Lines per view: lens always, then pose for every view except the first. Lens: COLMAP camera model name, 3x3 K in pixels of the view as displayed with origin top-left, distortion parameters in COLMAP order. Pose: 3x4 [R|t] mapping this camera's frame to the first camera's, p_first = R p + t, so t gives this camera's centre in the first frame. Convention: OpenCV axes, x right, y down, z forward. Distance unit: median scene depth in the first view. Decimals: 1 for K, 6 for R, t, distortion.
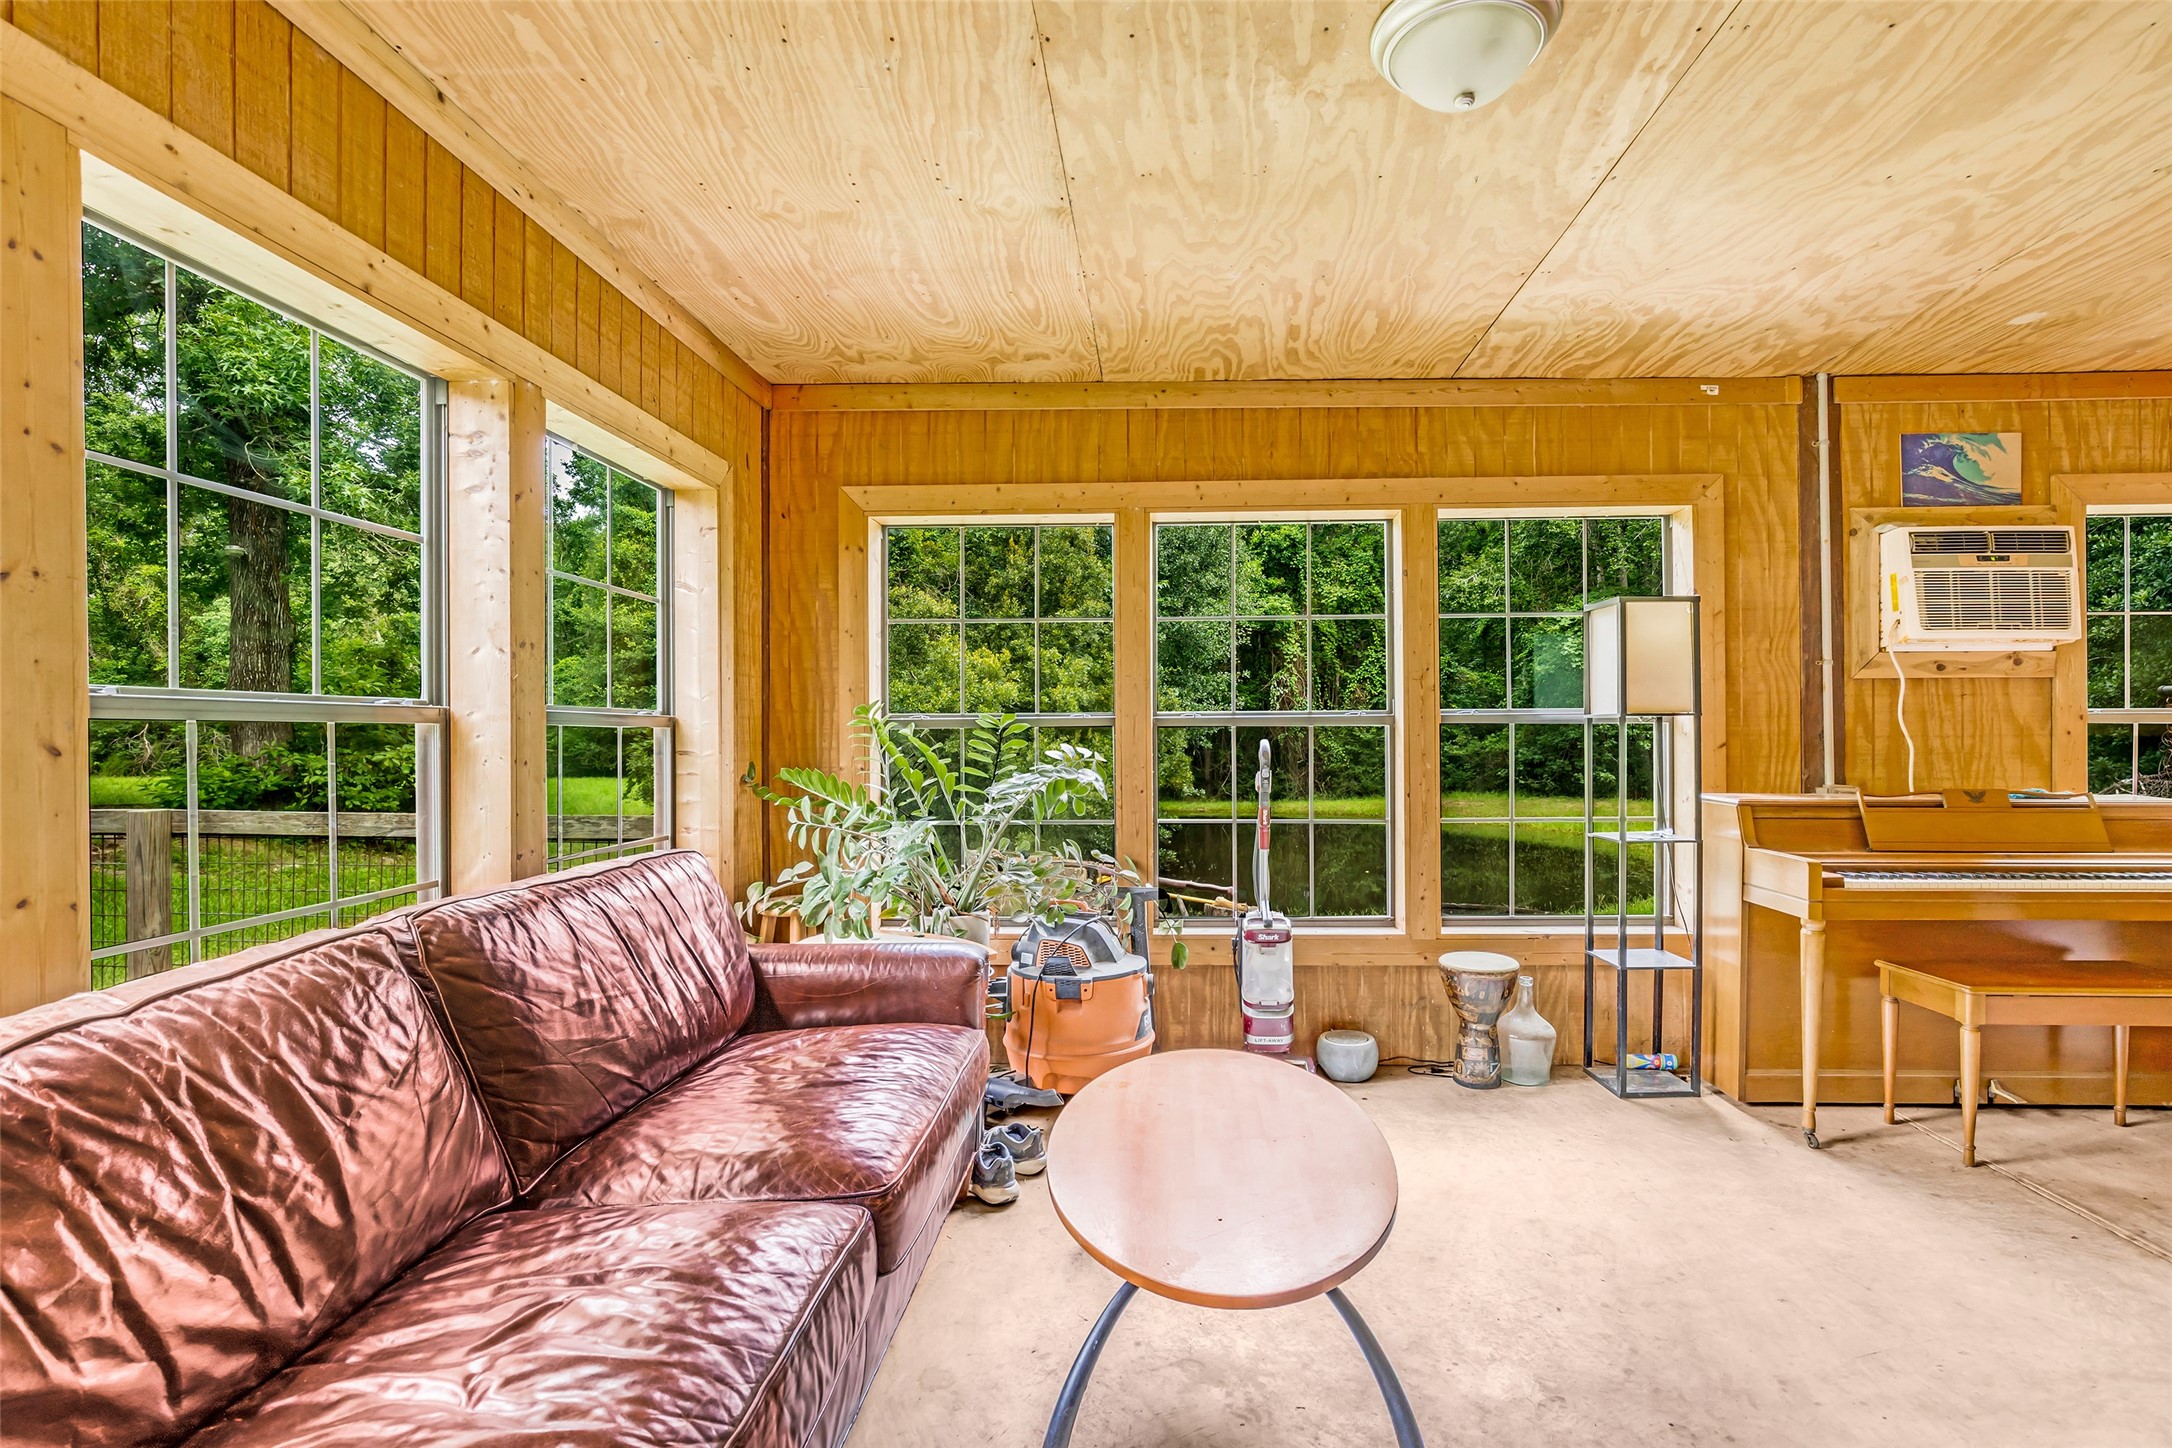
lens RADIAL K [[1019.8, 0, 1121.9], [0, 1019.8, 746.5], [0, 0, 1]] dist [-0.018899, 0.006259]
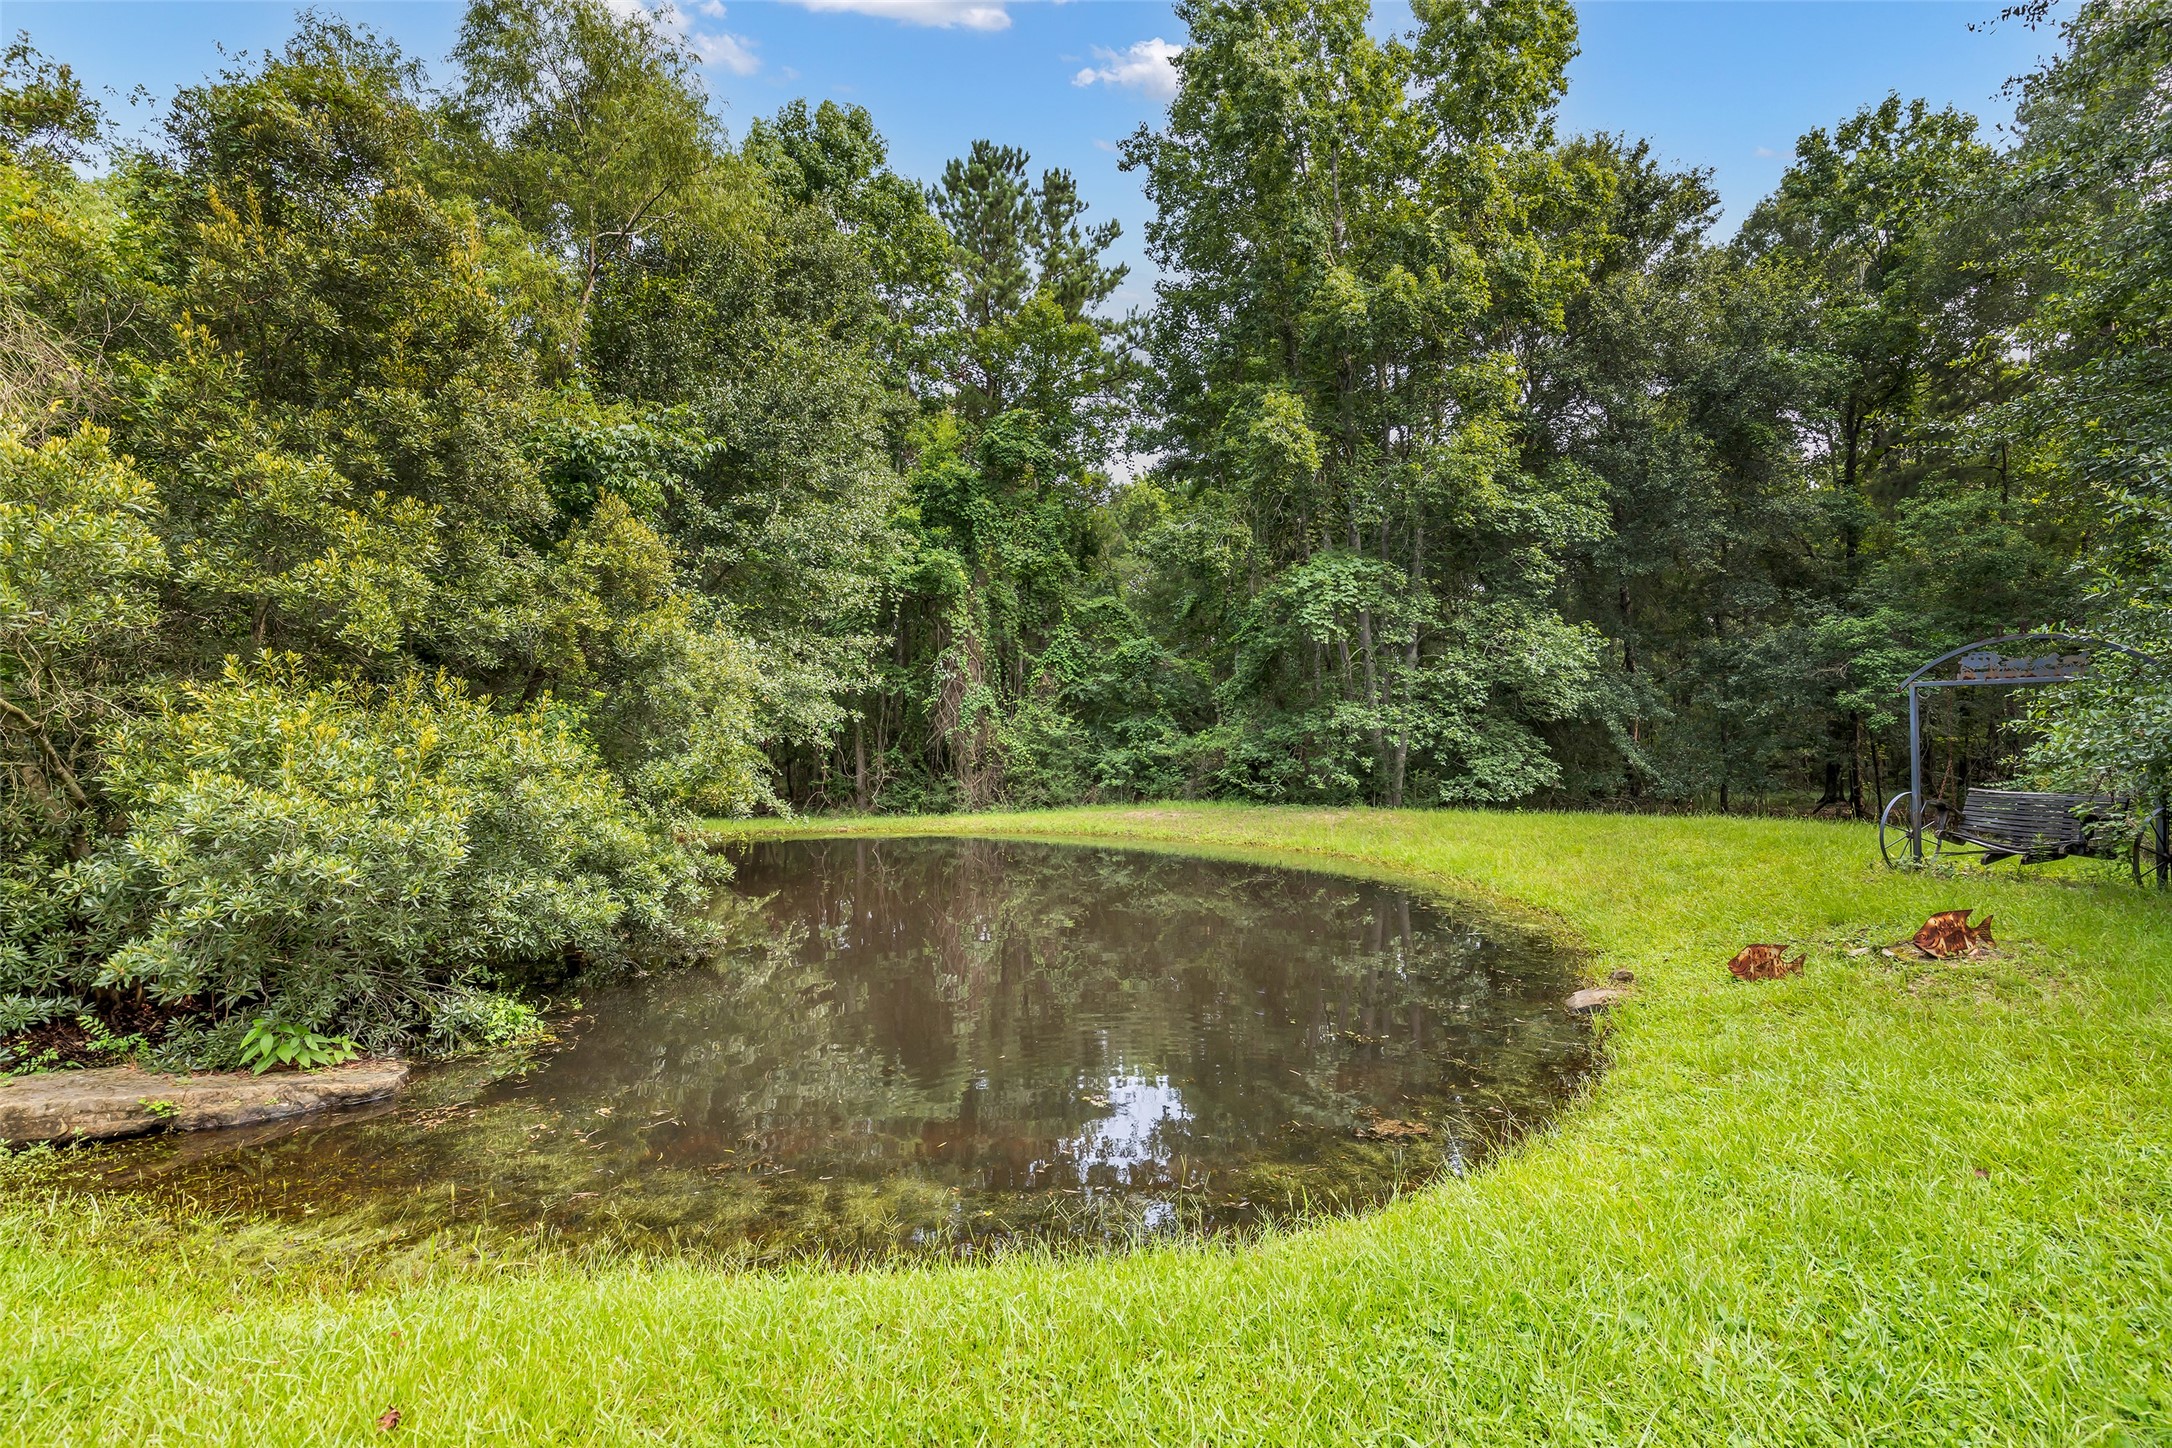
lens RADIAL K [[1010.4, 0, 1078.6], [0, 1010.4, 735.5], [0, 0, 1]] dist [-0.017596, -0.000702]
pose [[0.965762, -0.002156, 0.259422, 0.624396], [0.006401, 0.999859, -0.015519, 0.058715], [-0.259352, 0.016648, 0.965639, 2.787799]]
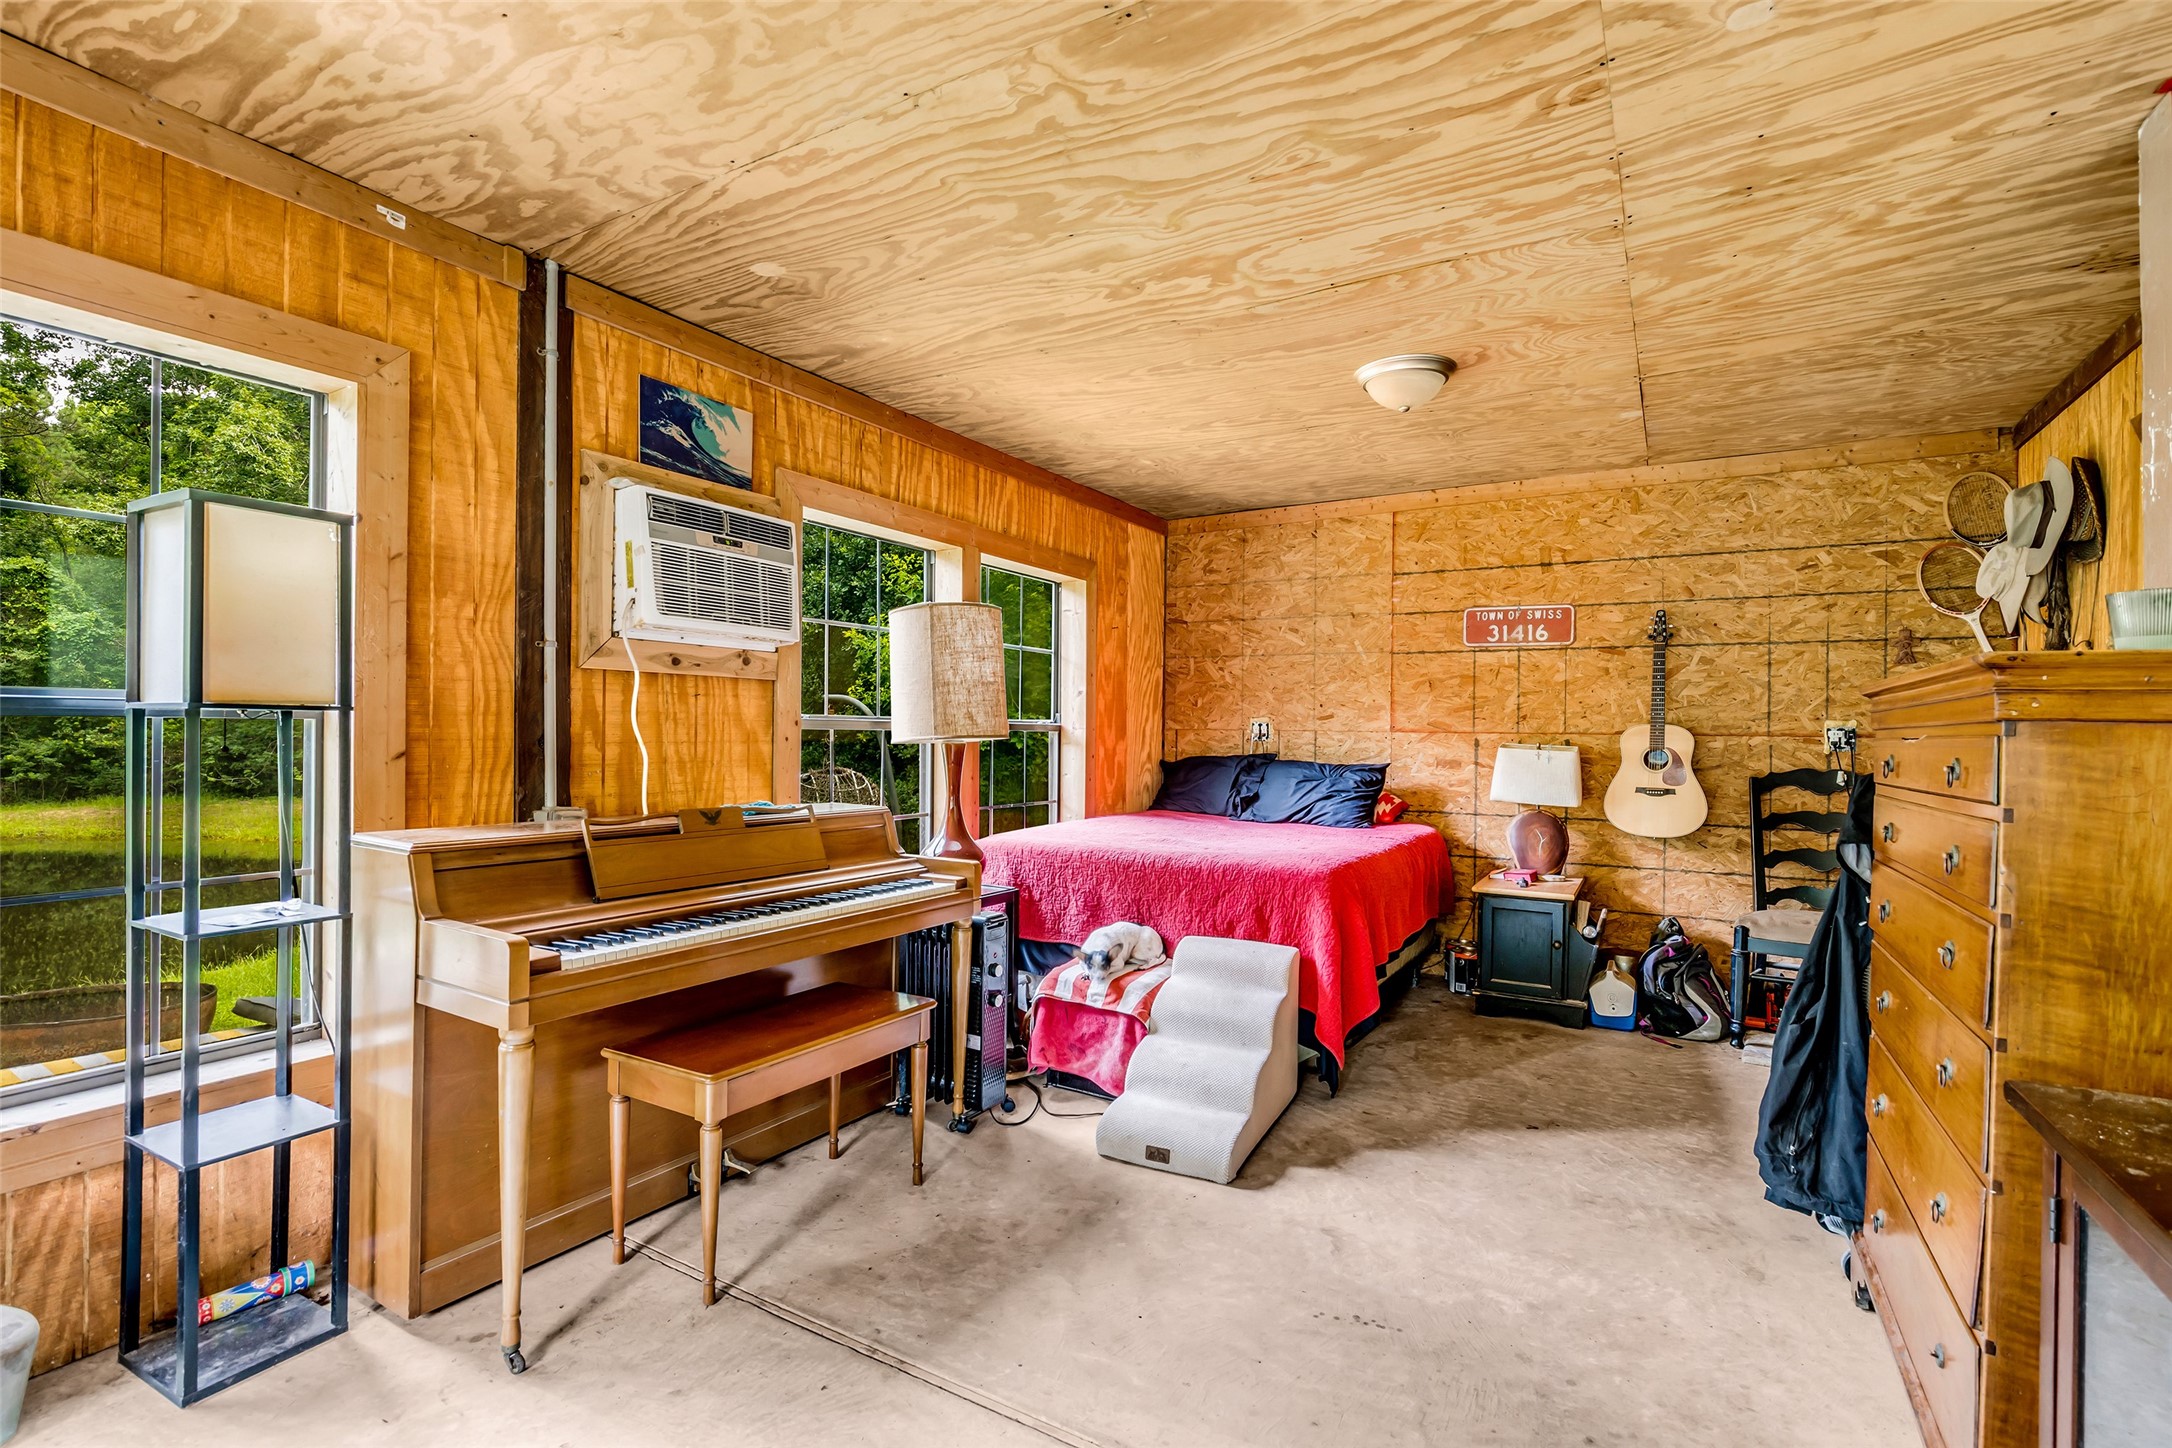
lens RADIAL K [[1019.8, 0, 1086.3], [0, 1019.8, 729.6], [0, 0, 1]] dist [-0.018899, 0.006259]
pose [[0.472779, 0.012867, 0.881087, 0.224925], [-0.007598, 0.999916, -0.010525, -0.014704], [-0.881148, -0.001719, 0.472837, 0.295938]]
